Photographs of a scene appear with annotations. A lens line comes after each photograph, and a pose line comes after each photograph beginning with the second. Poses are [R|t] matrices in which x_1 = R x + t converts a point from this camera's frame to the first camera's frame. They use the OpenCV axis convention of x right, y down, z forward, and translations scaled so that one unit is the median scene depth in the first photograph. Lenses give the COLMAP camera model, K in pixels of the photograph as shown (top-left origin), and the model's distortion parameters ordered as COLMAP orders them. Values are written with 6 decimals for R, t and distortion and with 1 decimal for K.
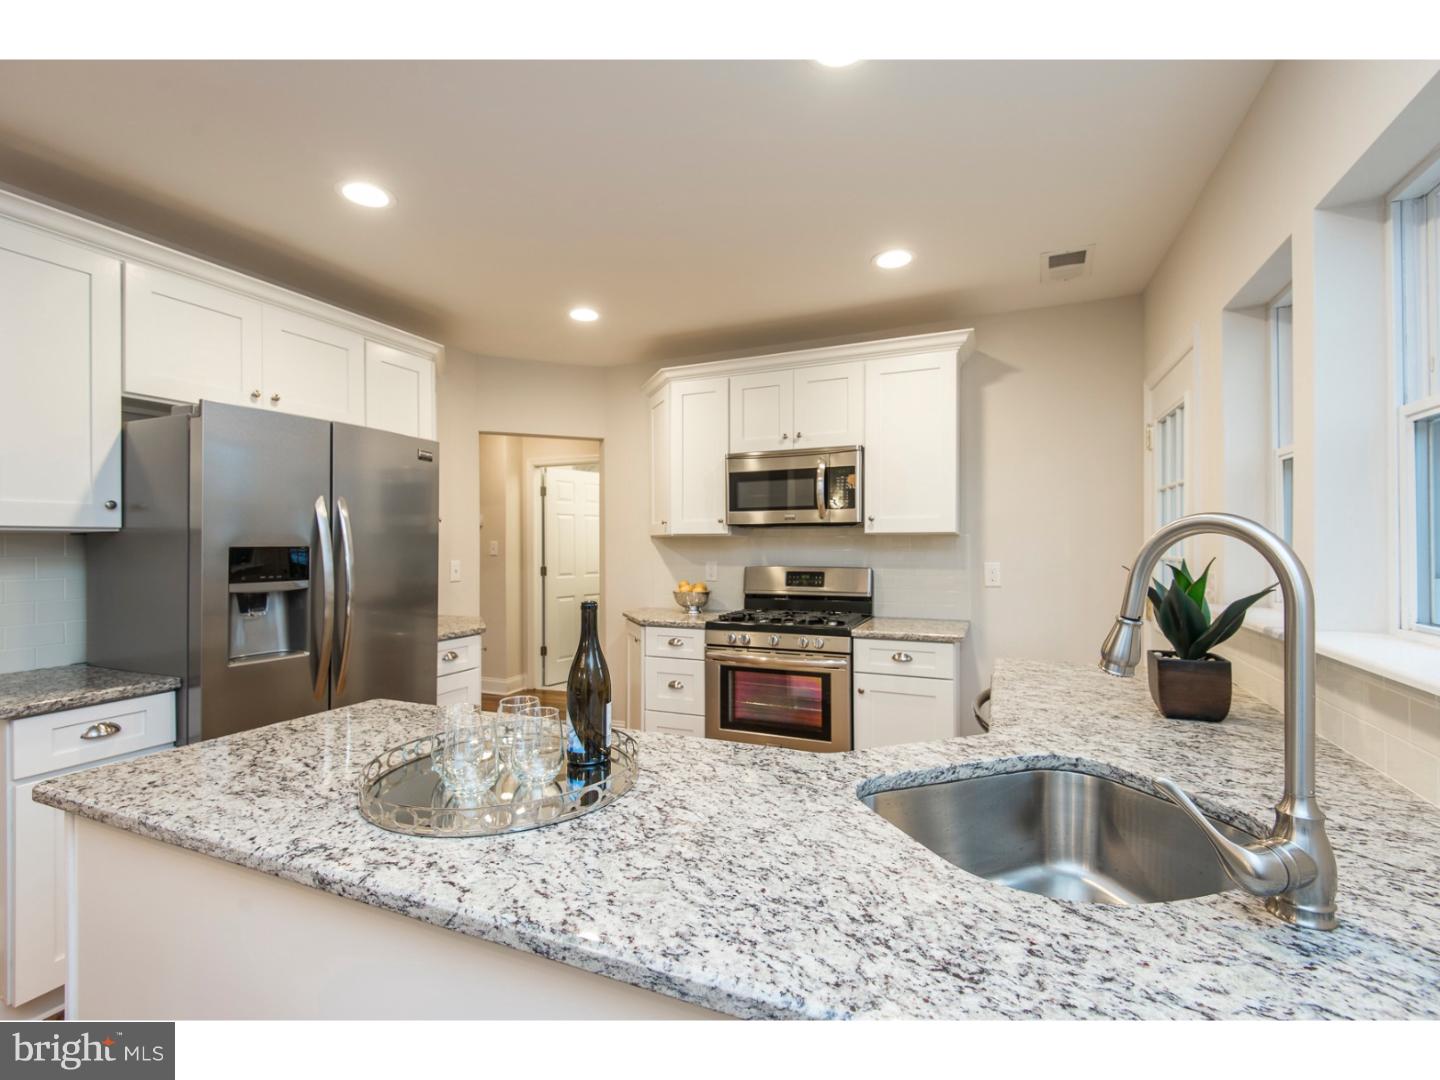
lens RADIAL K [[641.9, 0, 716.5], [0, 641.9, 546.8], [0, 0, 1]] dist [0.001316, -0.005624]
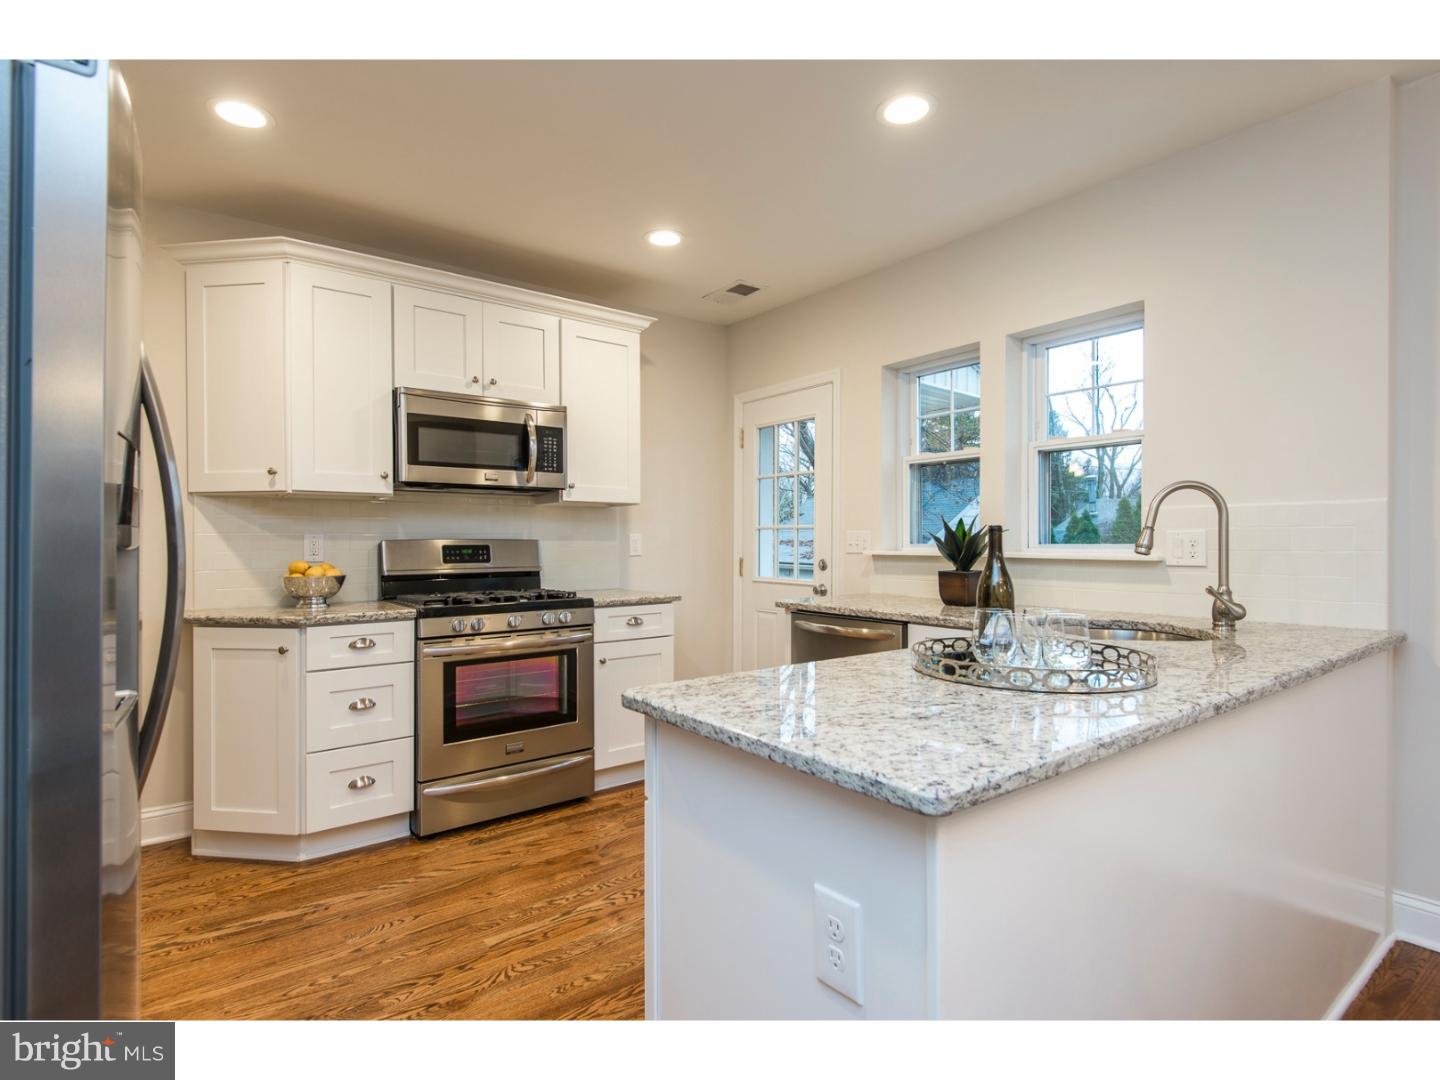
lens RADIAL K [[721.7, 0, 728.0], [0, 721.7, 547.3], [0, 0, 1]] dist [0.000501, -0.002215]
pose [[0.475829, -0.006924, 0.879511, -0.590082], [0.004684, 0.999975, 0.005339, 0.042776], [-0.879525, 0.001579, 0.475849, 0.286218]]
